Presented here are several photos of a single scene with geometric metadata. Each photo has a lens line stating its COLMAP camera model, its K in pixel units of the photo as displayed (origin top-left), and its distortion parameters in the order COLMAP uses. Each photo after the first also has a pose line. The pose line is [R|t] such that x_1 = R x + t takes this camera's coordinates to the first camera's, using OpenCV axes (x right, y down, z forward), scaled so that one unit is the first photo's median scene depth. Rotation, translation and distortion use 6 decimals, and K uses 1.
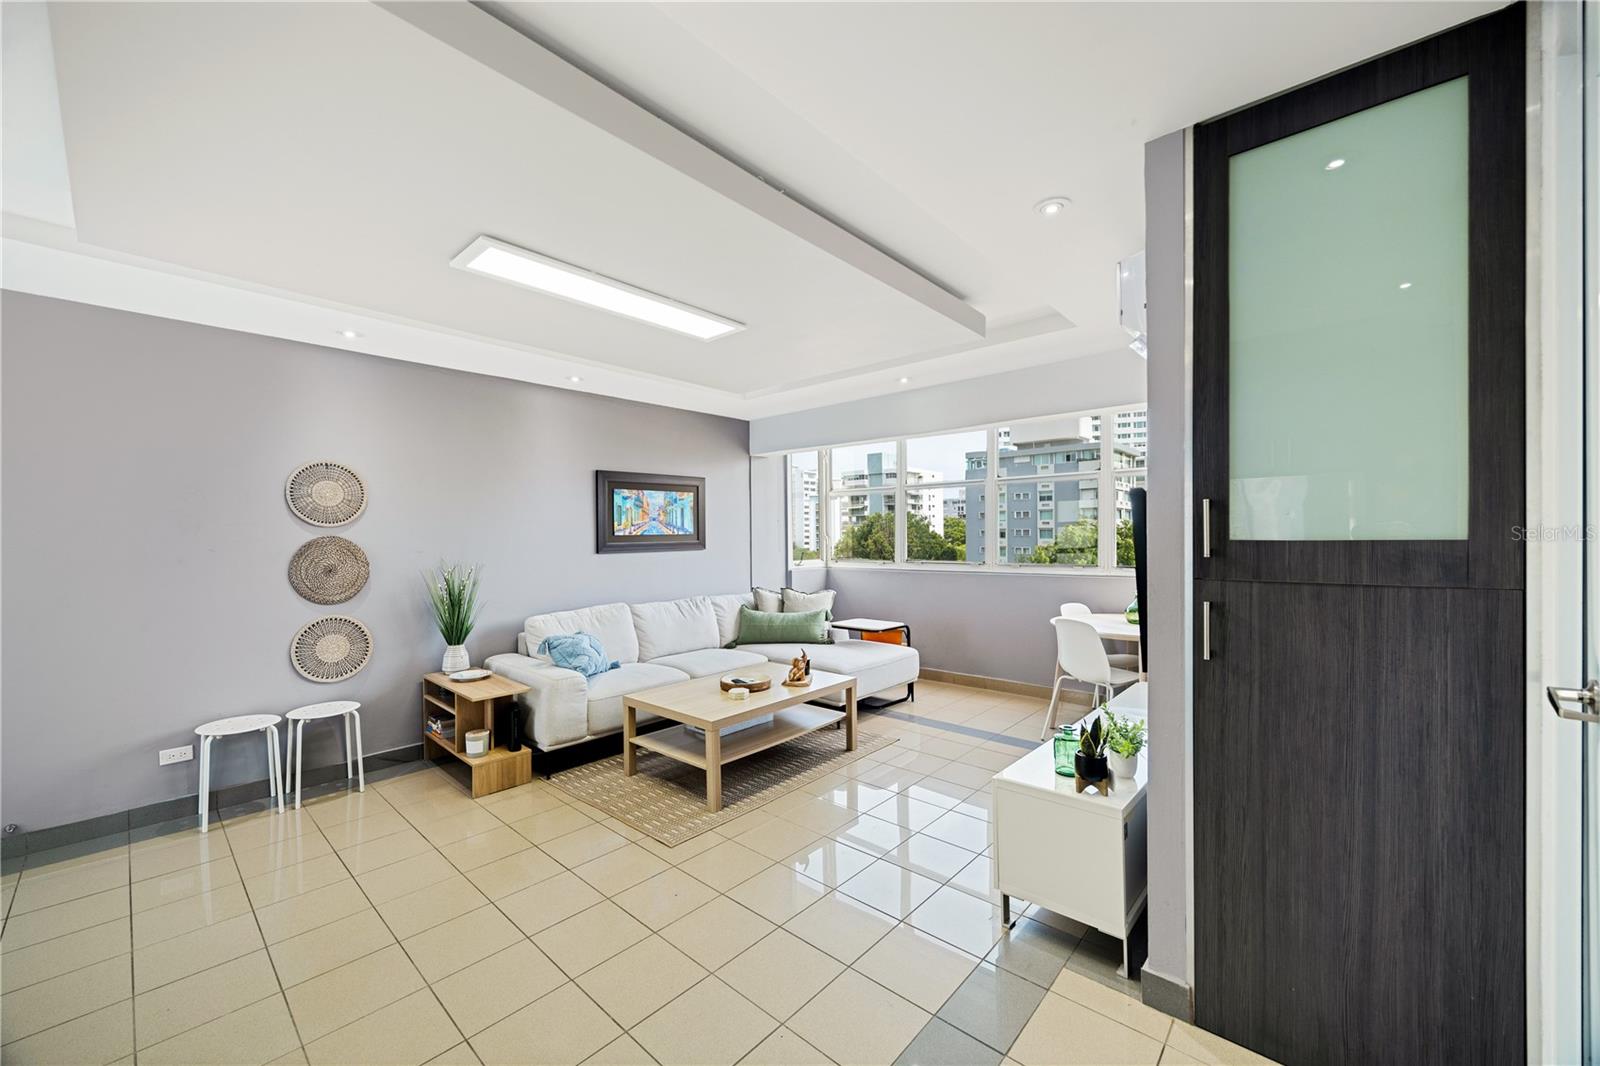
lens RADIAL K [[616.1, 0, 795.5], [0, 616.1, 541.2], [0, 0, 1]] dist [-0.003040, -0.000816]
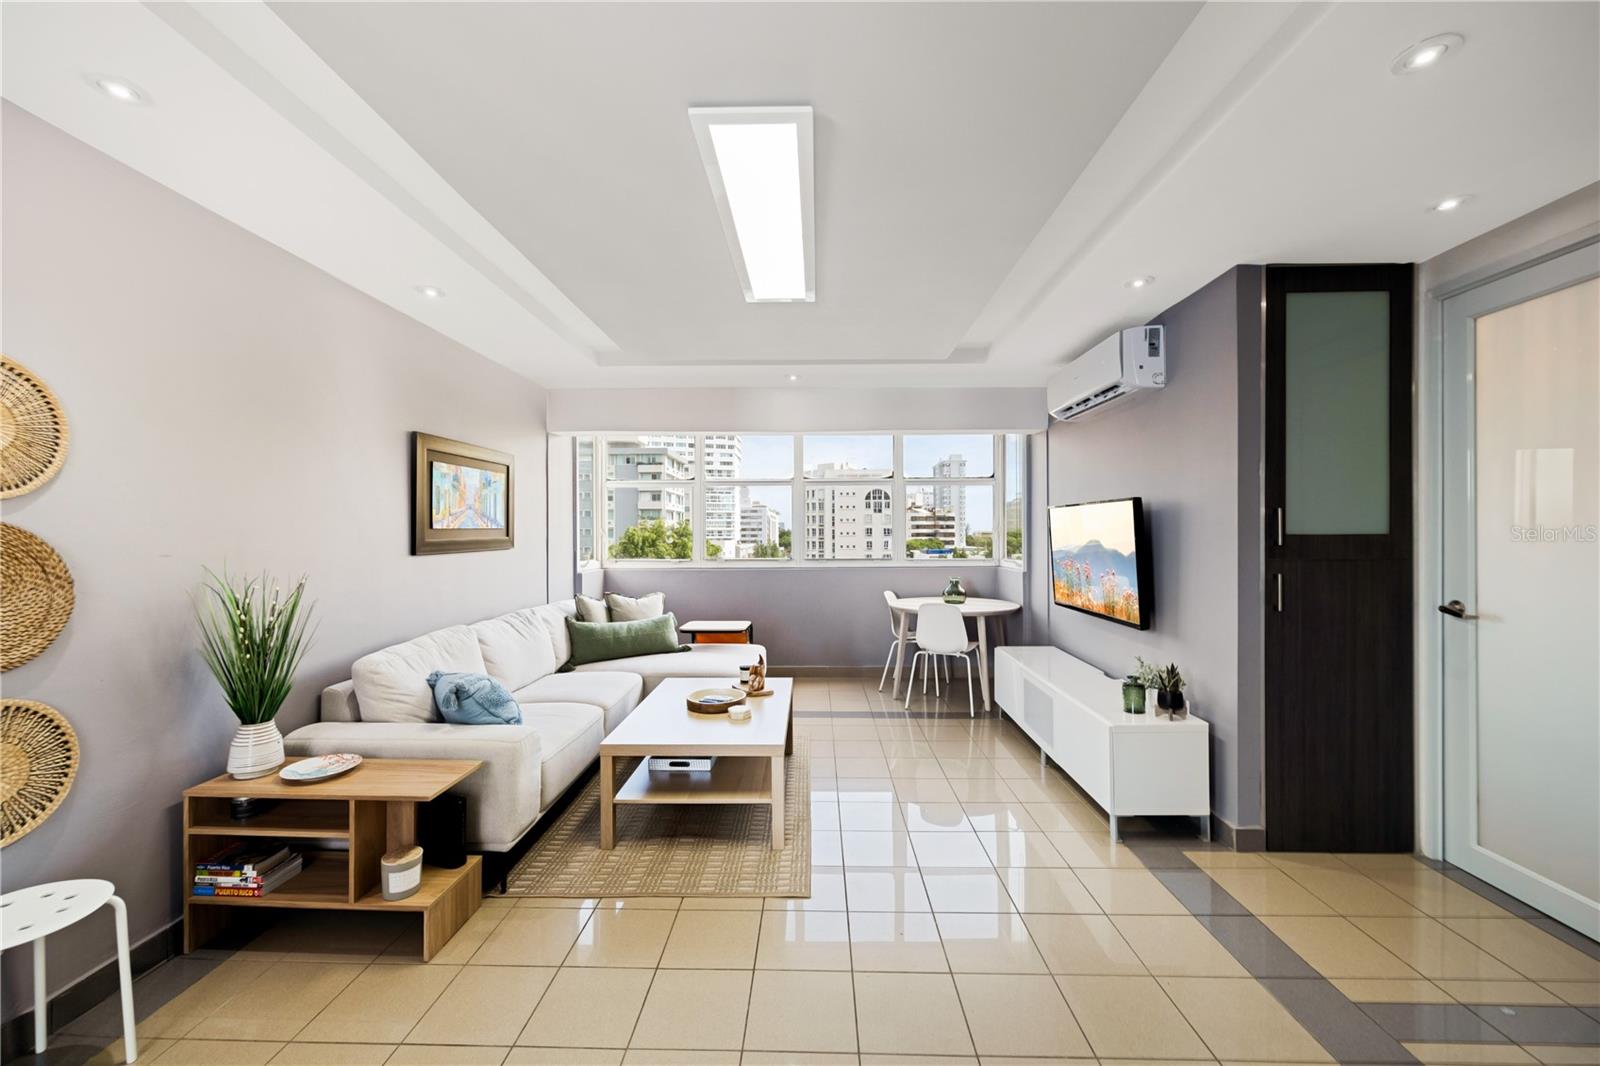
lens RADIAL K [[616.1, 0, 801.4], [0, 616.1, 541.7], [0, 0, 1]] dist [-0.003040, -0.000816]
pose [[0.758609, -0.002299, 0.651542, -0.437381], [0.000845, 0.999996, 0.002545, 0.004087], [-0.651546, -0.001380, 0.758608, 0.212540]]
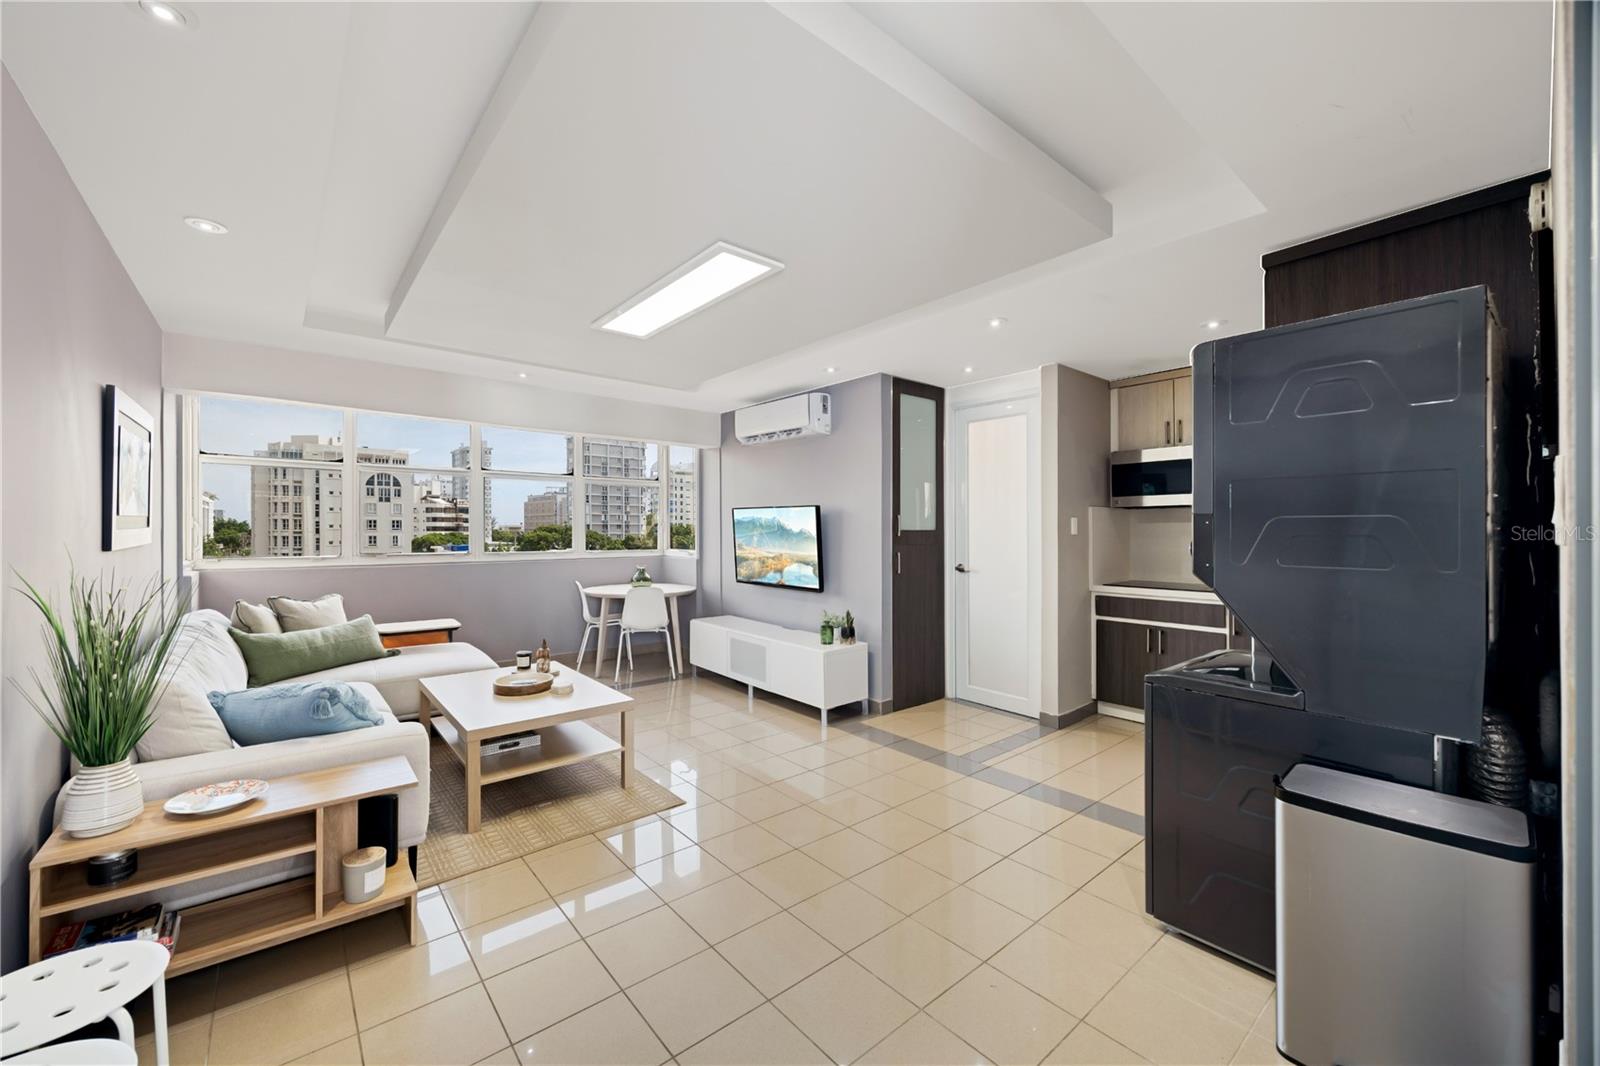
lens RADIAL K [[616.1, 0, 792.0], [0, 616.1, 542.5], [0, 0, 1]] dist [-0.003040, -0.000816]
pose [[0.147794, -0.012877, 0.988934, -0.733235], [-0.000455, 0.999914, 0.013088, 0.005933], [-0.989018, -0.002384, 0.147775, 0.370848]]
